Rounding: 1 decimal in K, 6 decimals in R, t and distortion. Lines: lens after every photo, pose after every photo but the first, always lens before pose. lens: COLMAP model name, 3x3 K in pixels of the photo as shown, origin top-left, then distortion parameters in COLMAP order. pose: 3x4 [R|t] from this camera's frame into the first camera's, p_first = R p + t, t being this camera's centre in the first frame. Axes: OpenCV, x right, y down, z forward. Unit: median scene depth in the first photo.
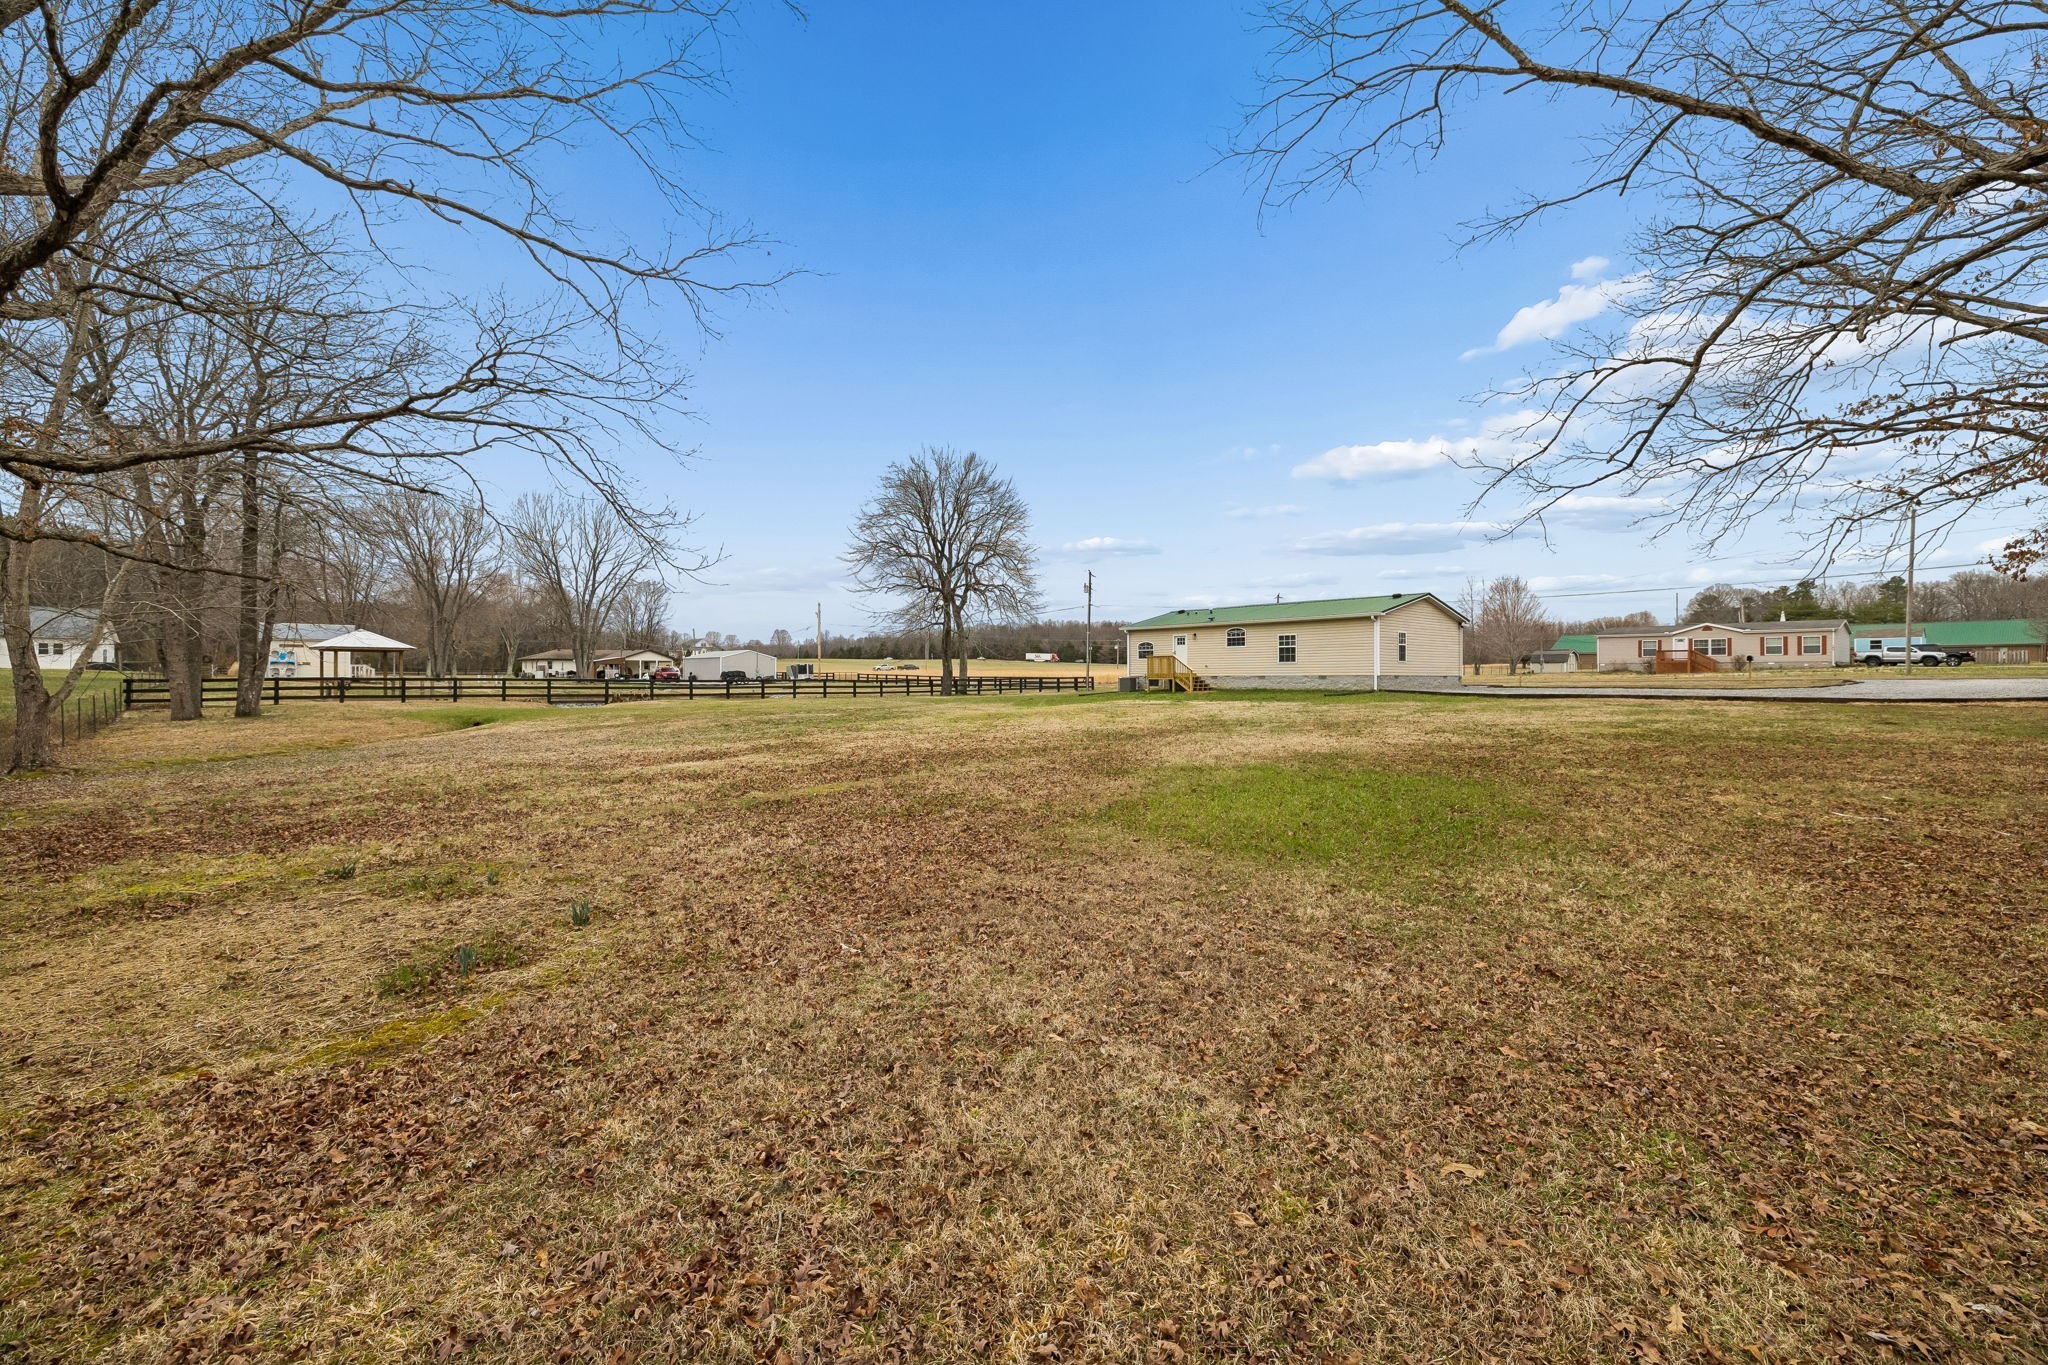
lens RADIAL K [[2304.8, 0, 1024.0], [0, 2304.8, 682.5], [0, 0, 1]] dist [0.012488, 0.018590]
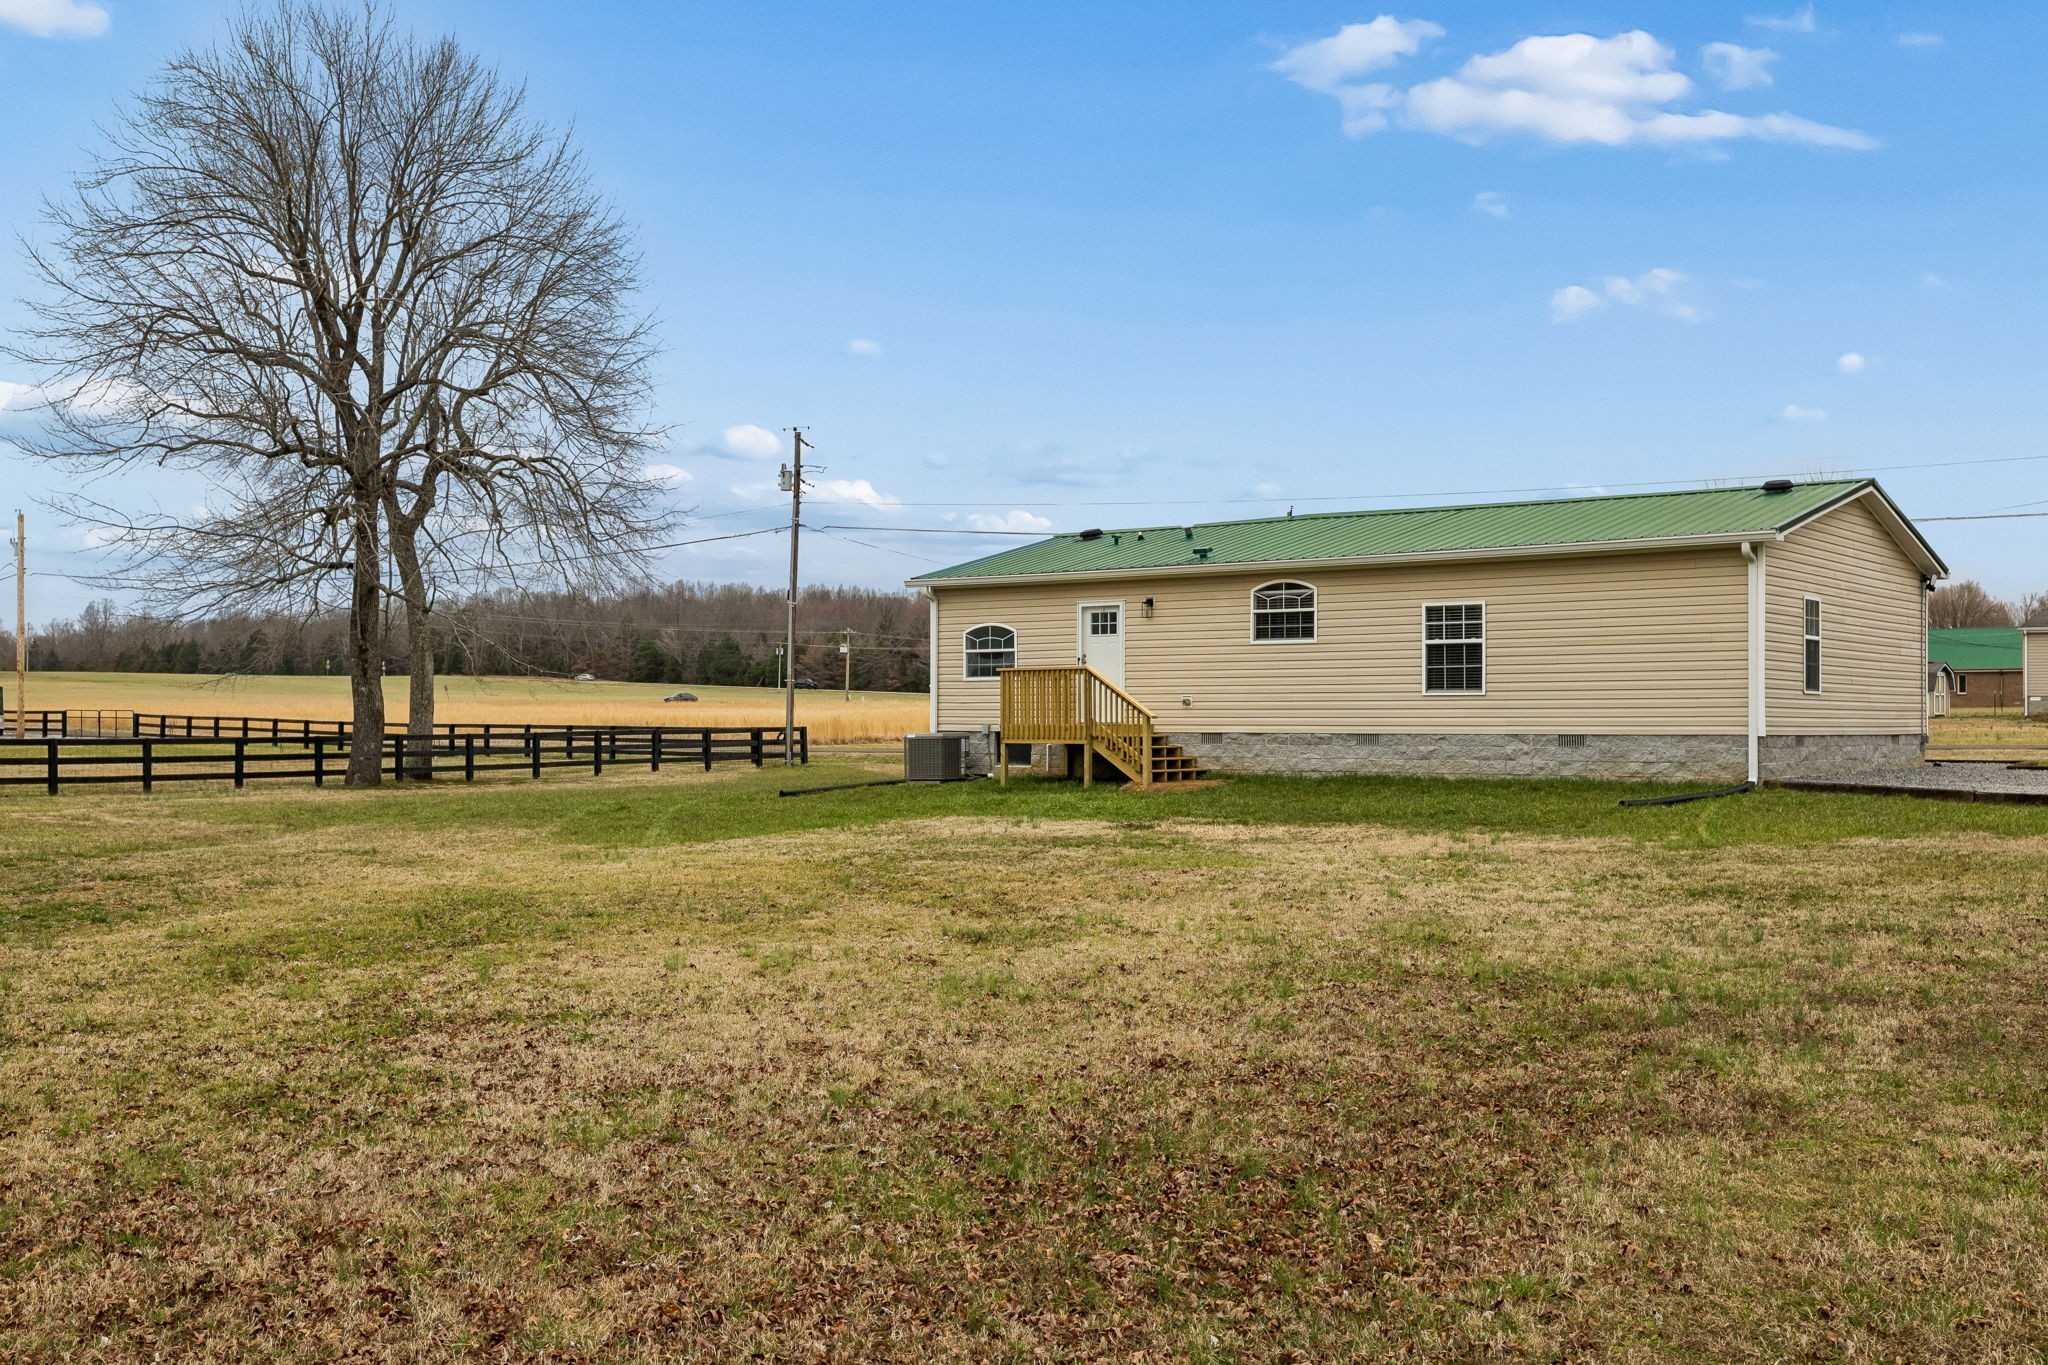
lens RADIAL K [[2304.8, 0, 1024.0], [0, 2304.8, 682.5], [0, 0, 1]] dist [0.012488, 0.018590]
pose [[0.986458, 0.005824, 0.163909, 0.005038], [-0.004453, 0.999952, -0.008730, -0.006648], [-0.163952, 0.007881, 0.986437, 0.666420]]
